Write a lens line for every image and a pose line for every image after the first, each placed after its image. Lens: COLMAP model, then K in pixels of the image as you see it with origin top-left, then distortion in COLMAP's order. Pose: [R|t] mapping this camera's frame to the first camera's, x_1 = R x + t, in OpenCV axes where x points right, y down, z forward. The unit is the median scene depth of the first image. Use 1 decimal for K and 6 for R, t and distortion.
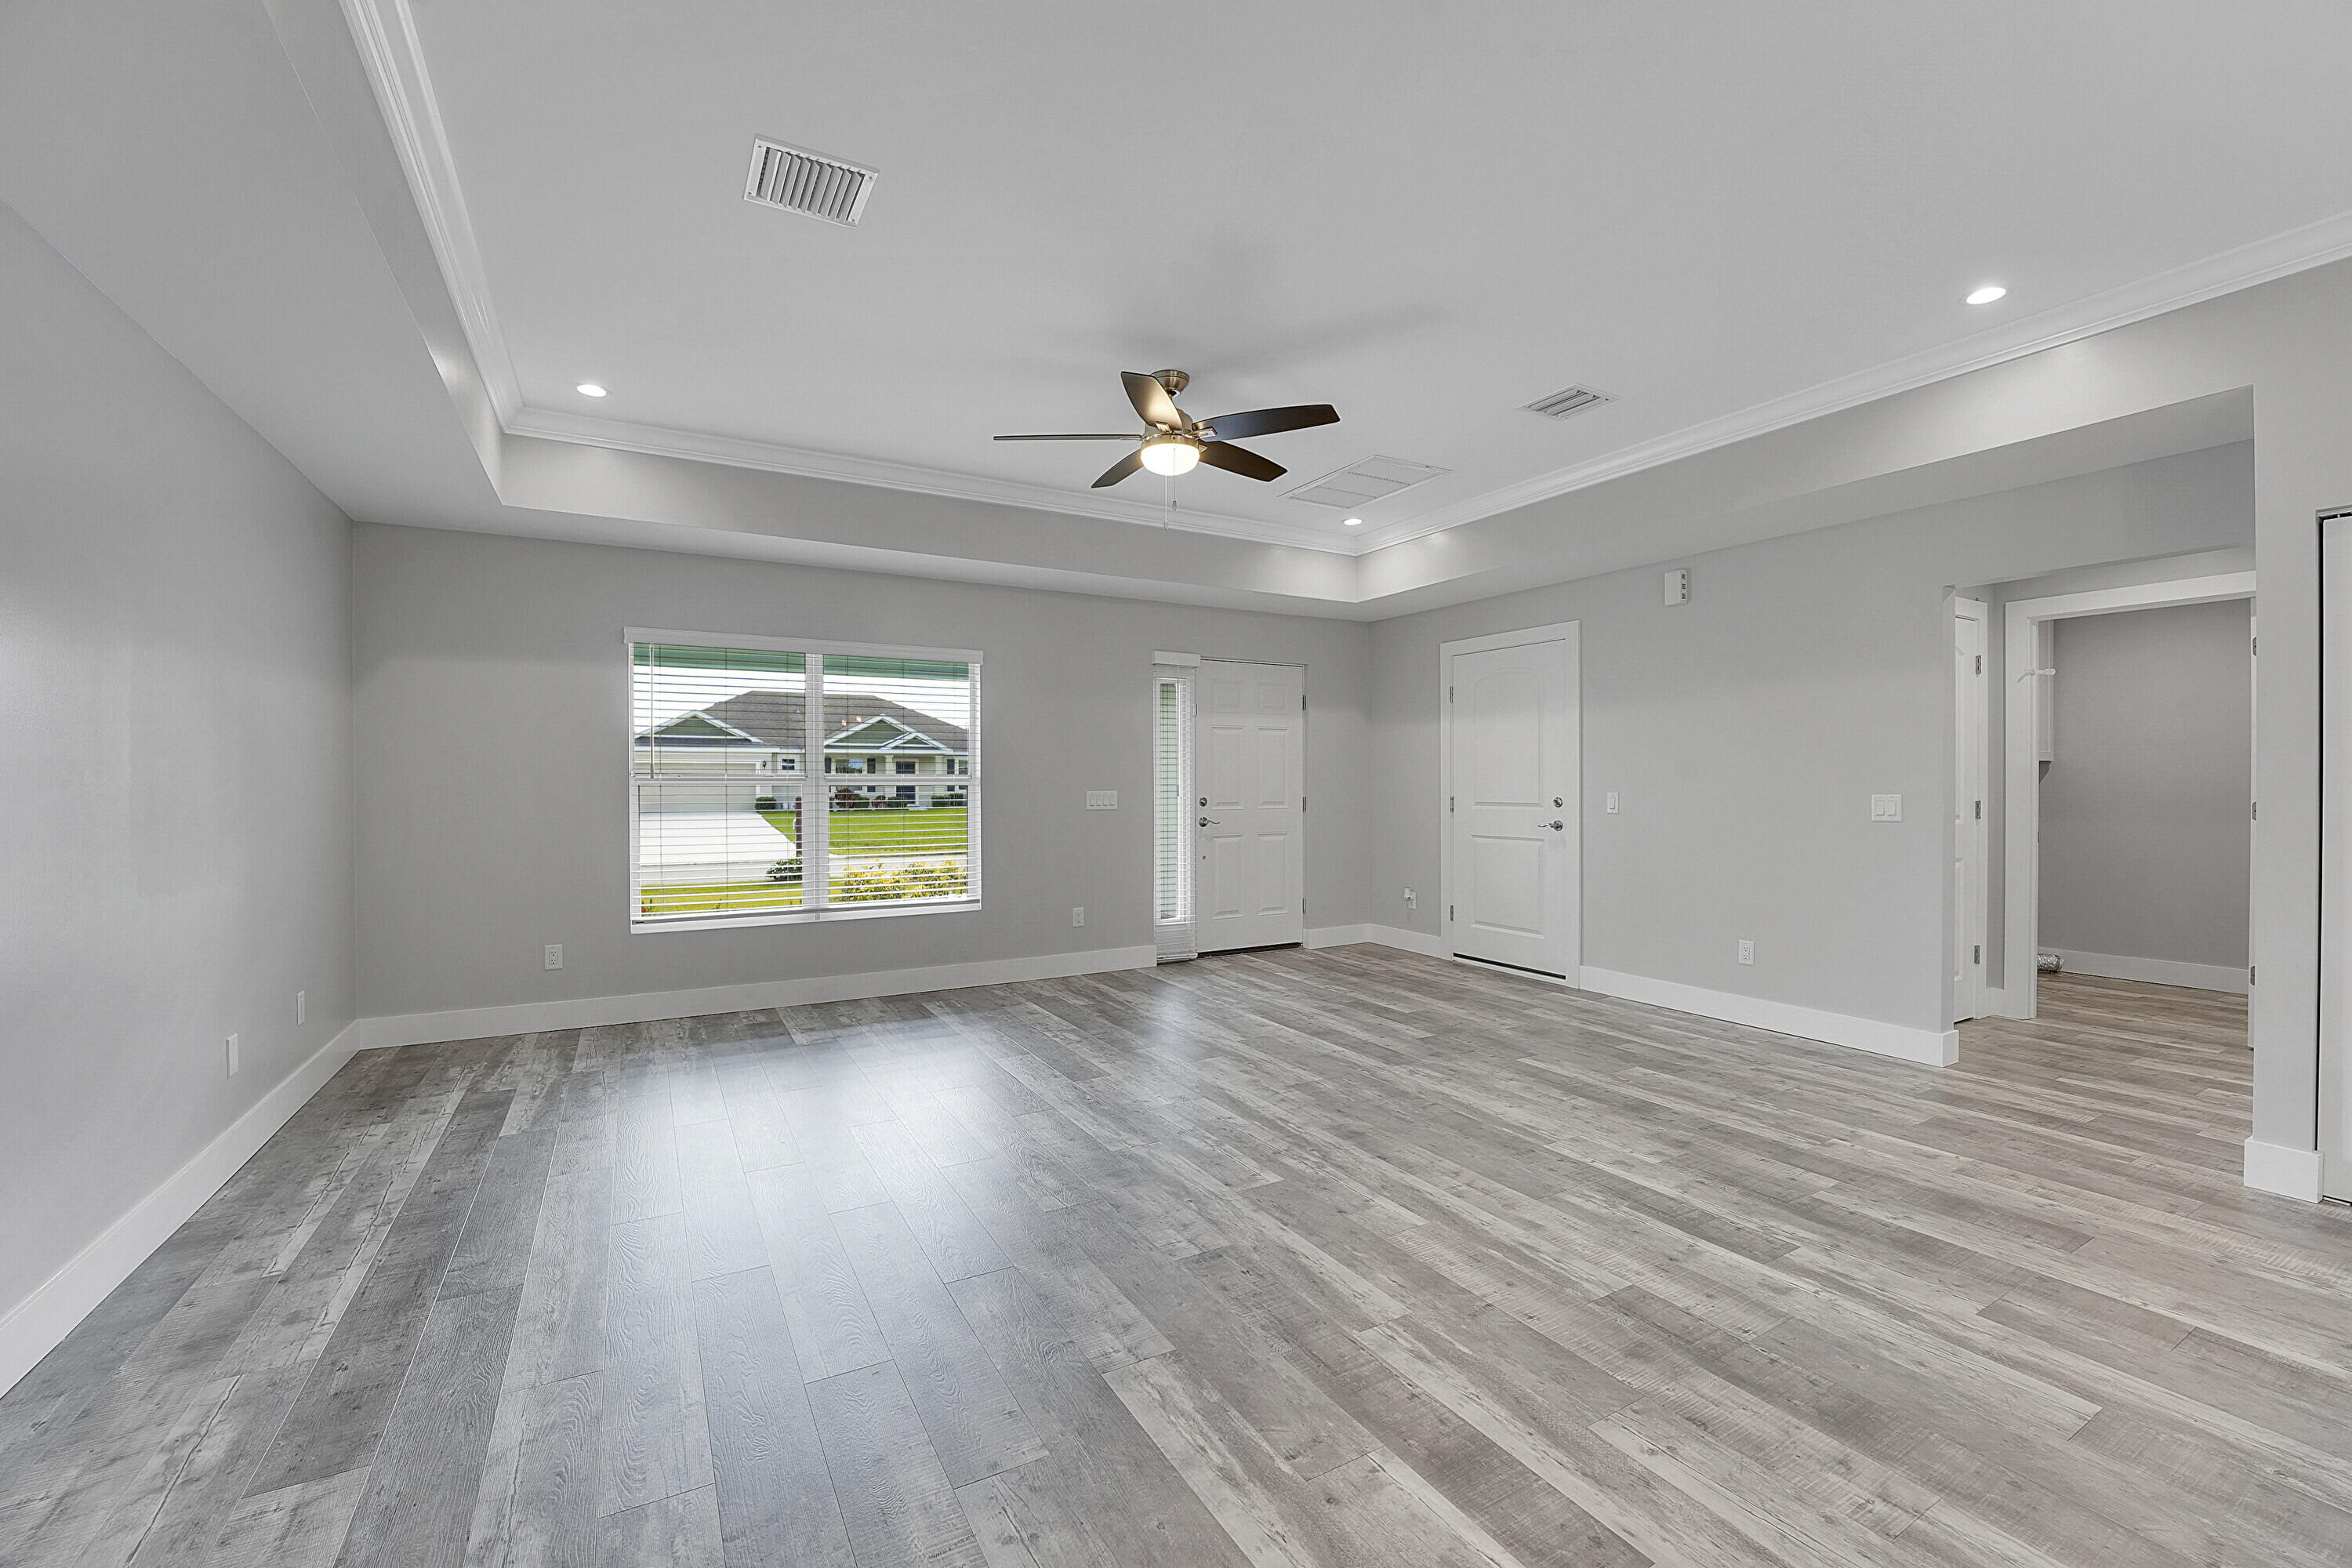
lens RADIAL K [[948.3, 0, 1185.3], [0, 948.3, 786.2], [0, 0, 1]] dist [-0.025791, 0.000526]
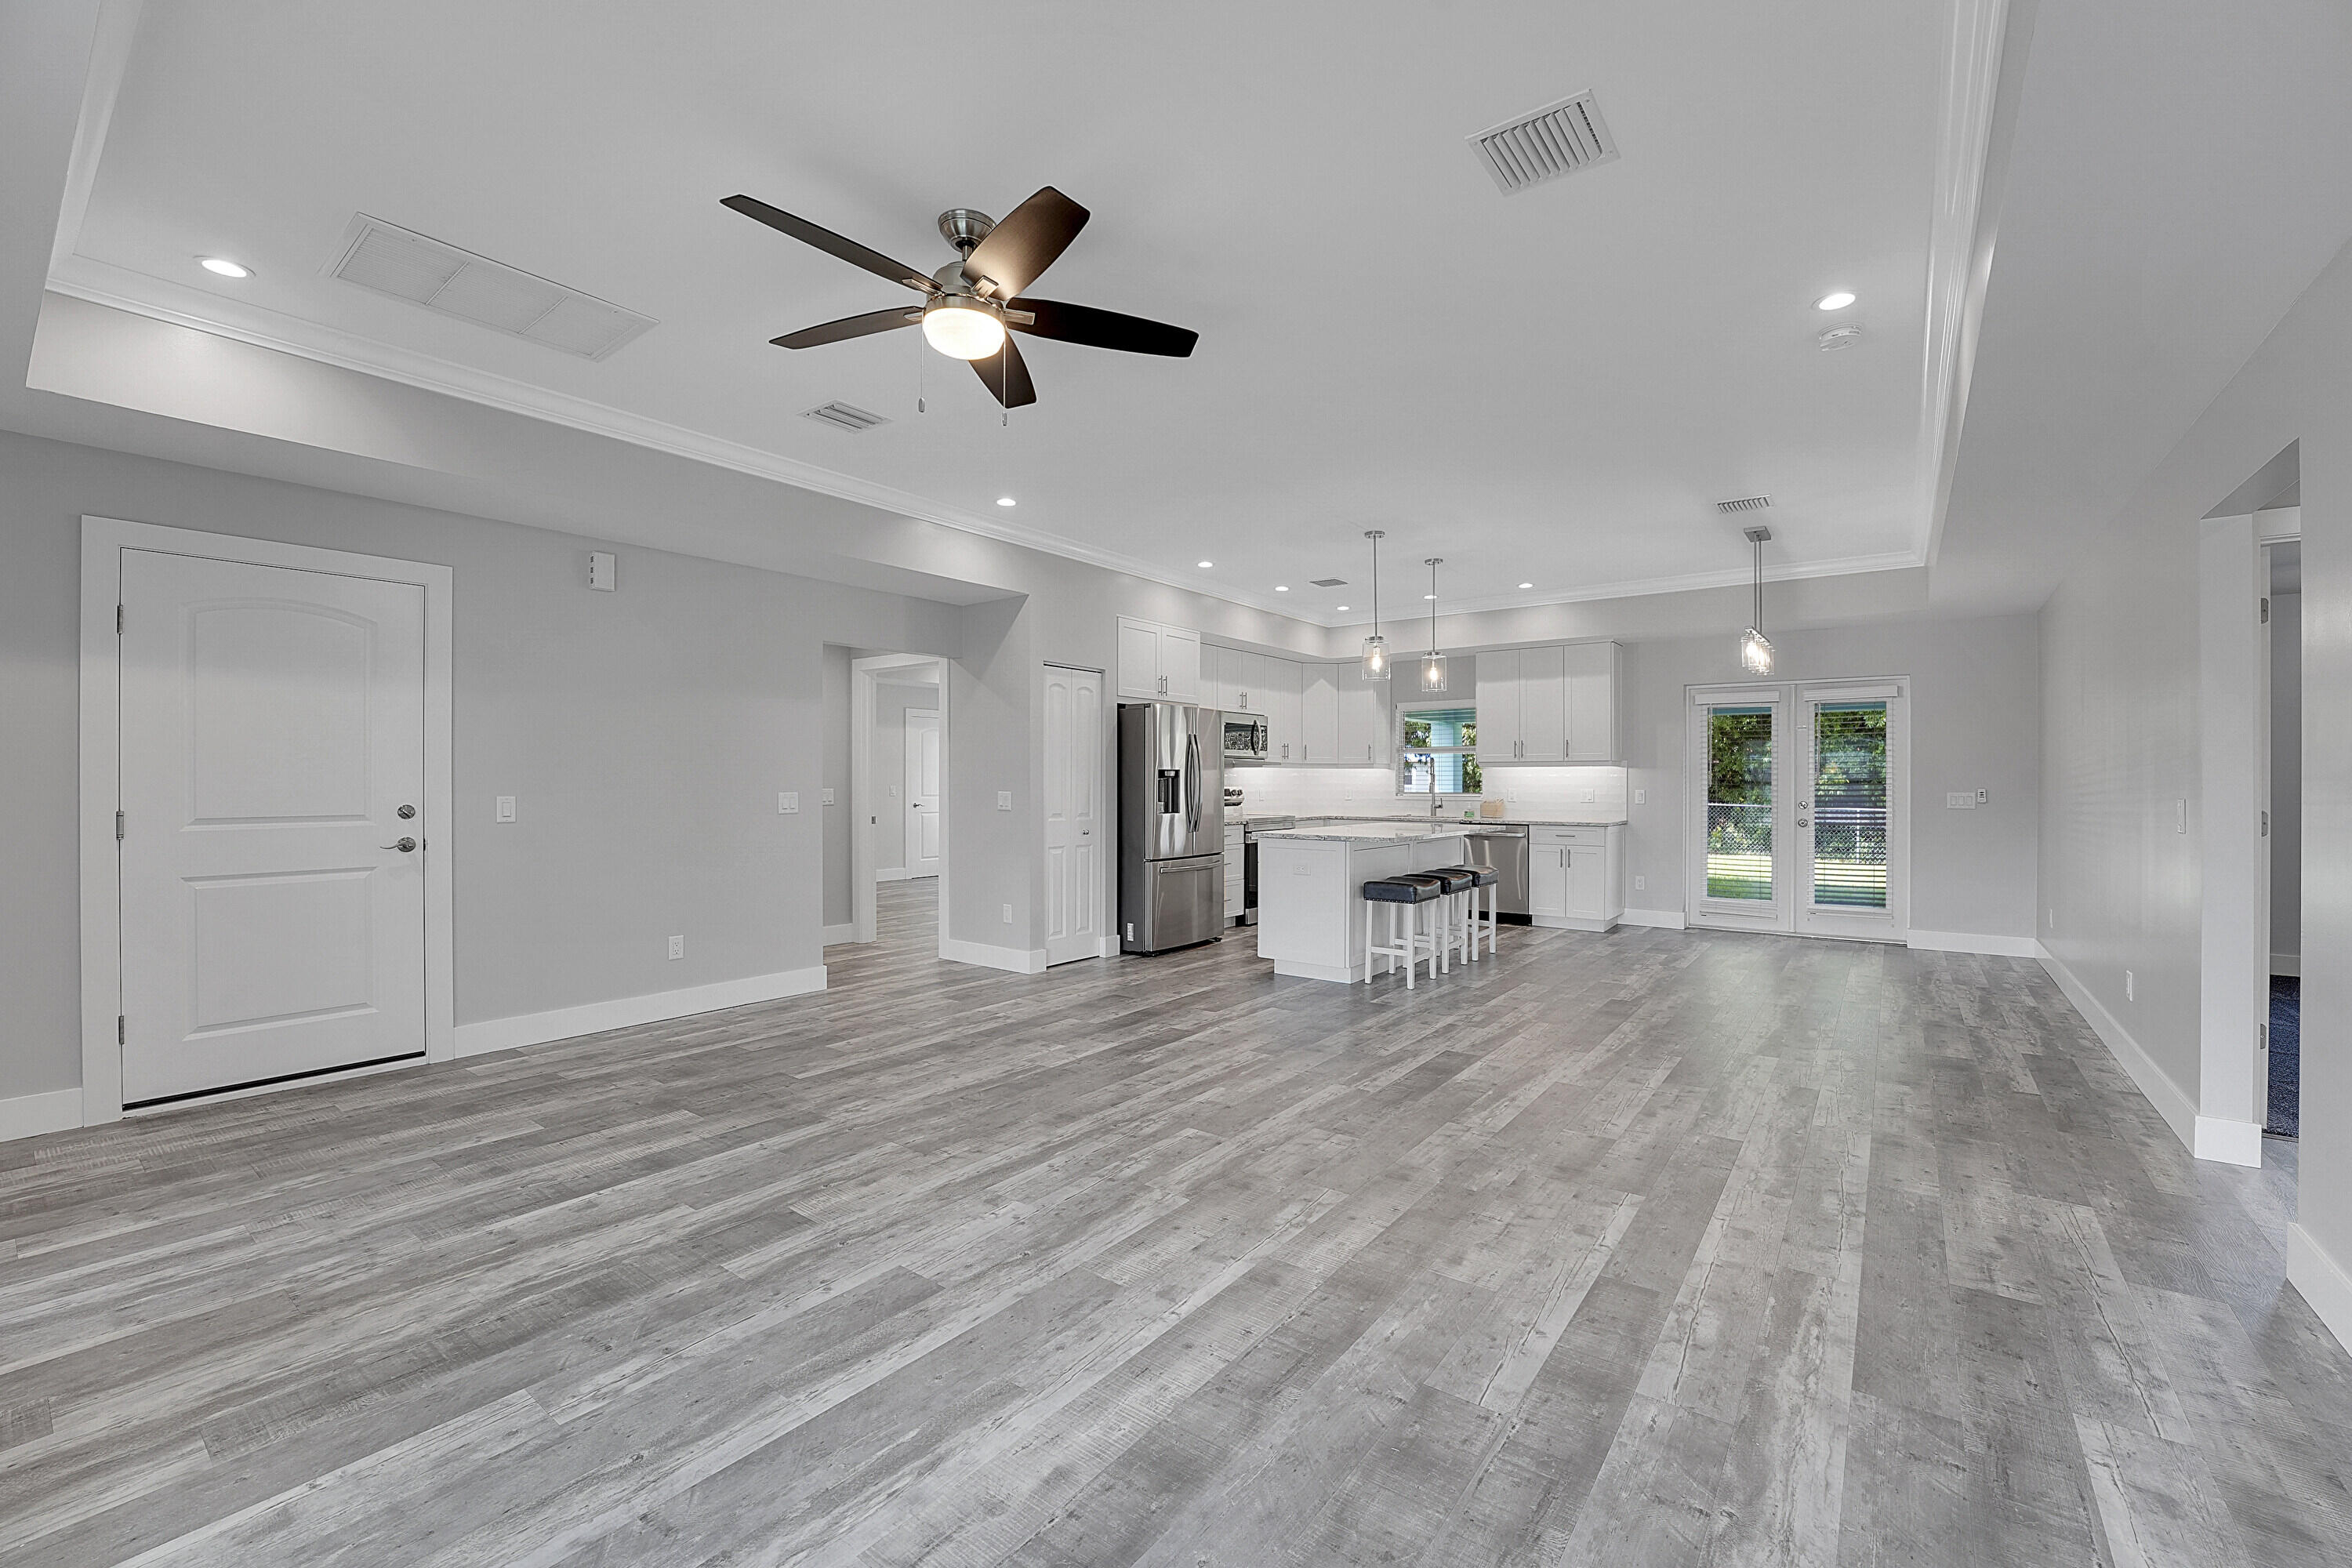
lens RADIAL K [[962.2, 0, 1183.3], [0, 962.2, 785.7], [0, 0, 1]] dist [-0.029034, 0.002583]
pose [[-0.389702, -0.003029, 0.920936, -0.892575], [0.004242, 0.999978, 0.005084, -0.007895], [-0.920931, 0.005888, -0.389680, 1.339864]]
